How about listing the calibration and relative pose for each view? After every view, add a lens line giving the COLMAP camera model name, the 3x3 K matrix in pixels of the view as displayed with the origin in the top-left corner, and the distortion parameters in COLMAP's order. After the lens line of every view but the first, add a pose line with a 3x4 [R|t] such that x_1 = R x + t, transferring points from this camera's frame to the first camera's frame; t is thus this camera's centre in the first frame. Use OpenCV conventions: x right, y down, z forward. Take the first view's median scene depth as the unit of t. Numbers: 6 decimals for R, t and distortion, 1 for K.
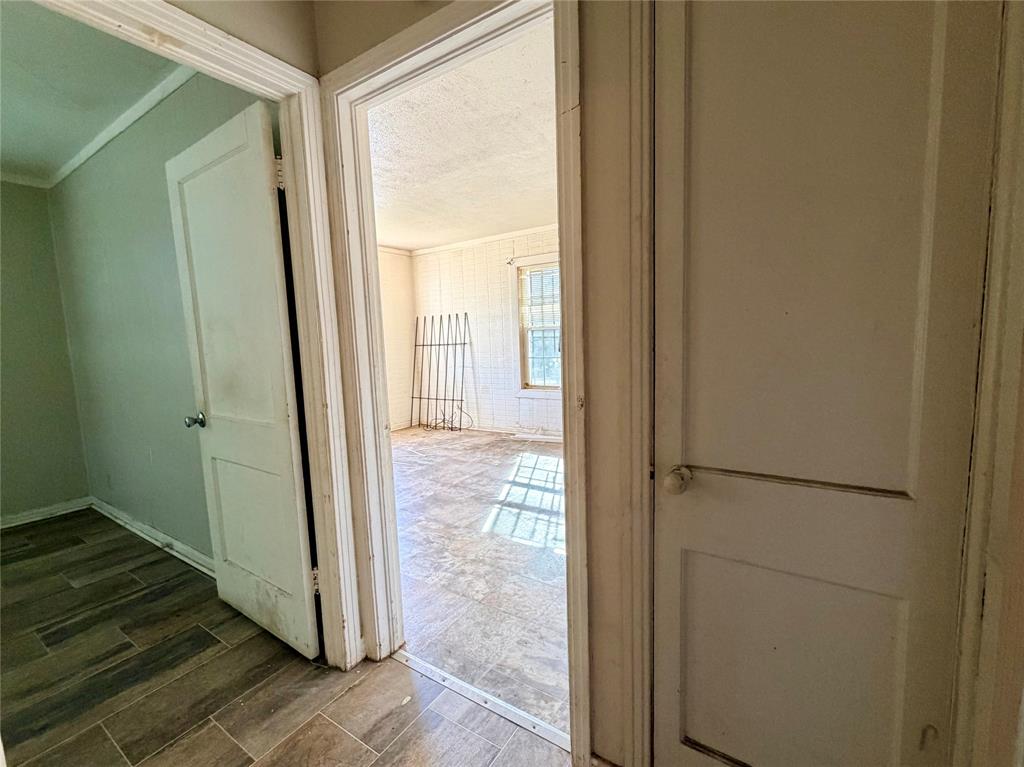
lens RADIAL K [[444.1, 0, 512.0], [0, 444.1, 383.5], [0, 0, 1]] dist [-0.000901, -0.000126]
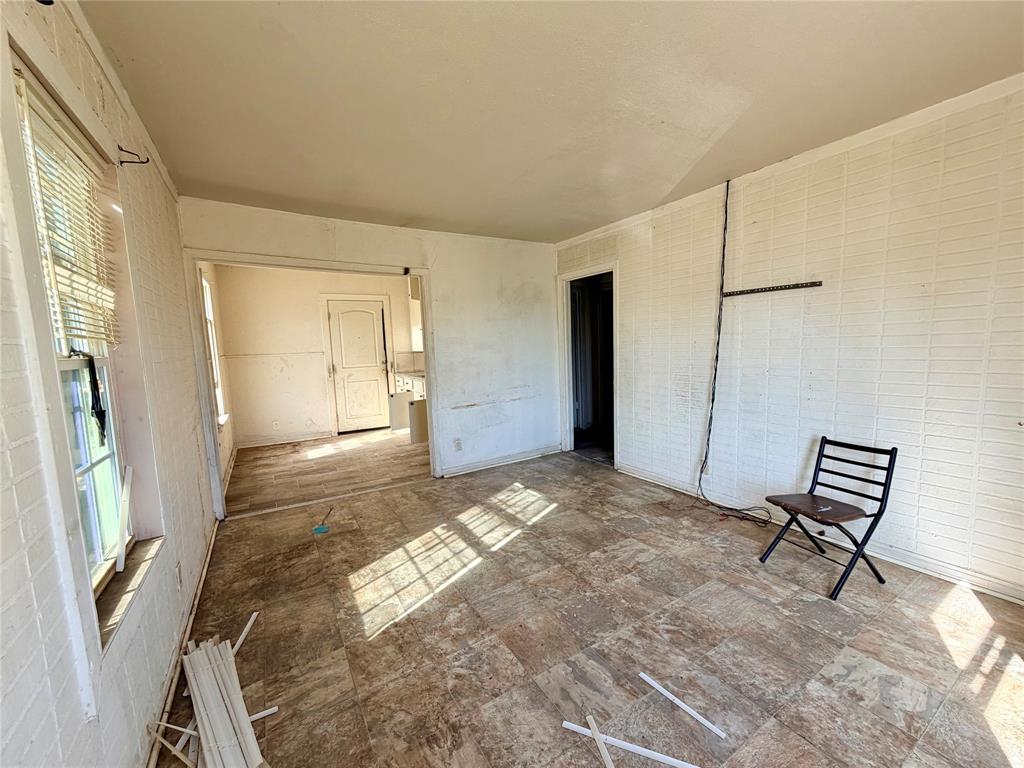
lens RADIAL K [[405.5, 0, 512.0], [0, 405.5, 384.0], [0, 0, 1]] dist [-0.001611, -0.000407]
pose [[-0.903037, 0.019457, 0.429121, -0.248132], [0.108804, 0.976758, 0.184677, -0.131484], [-0.415554, 0.213461, -0.884166, 1.103738]]
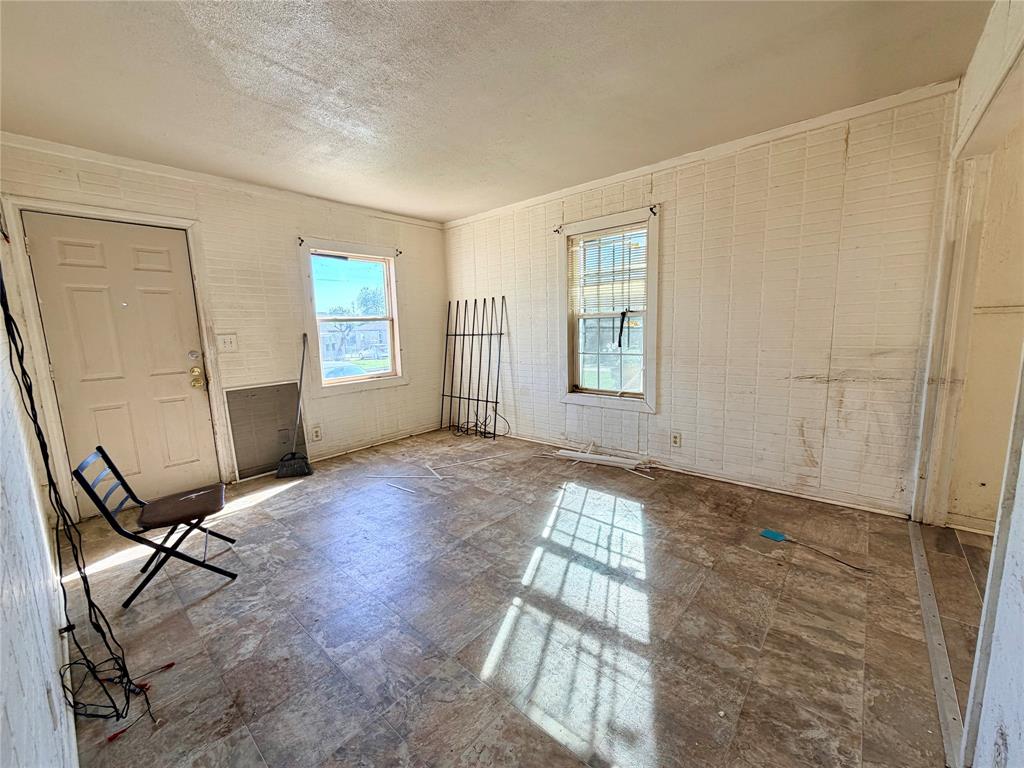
lens RADIAL K [[405.5, 0, 512.0], [0, 405.5, 384.0], [0, 0, 1]] dist [-0.001611, -0.000407]
pose [[0.990560, 0.024456, -0.134884, 0.018521], [-0.017485, 0.998461, 0.052627, -0.039974], [0.135963, -0.049772, 0.989463, 0.276842]]
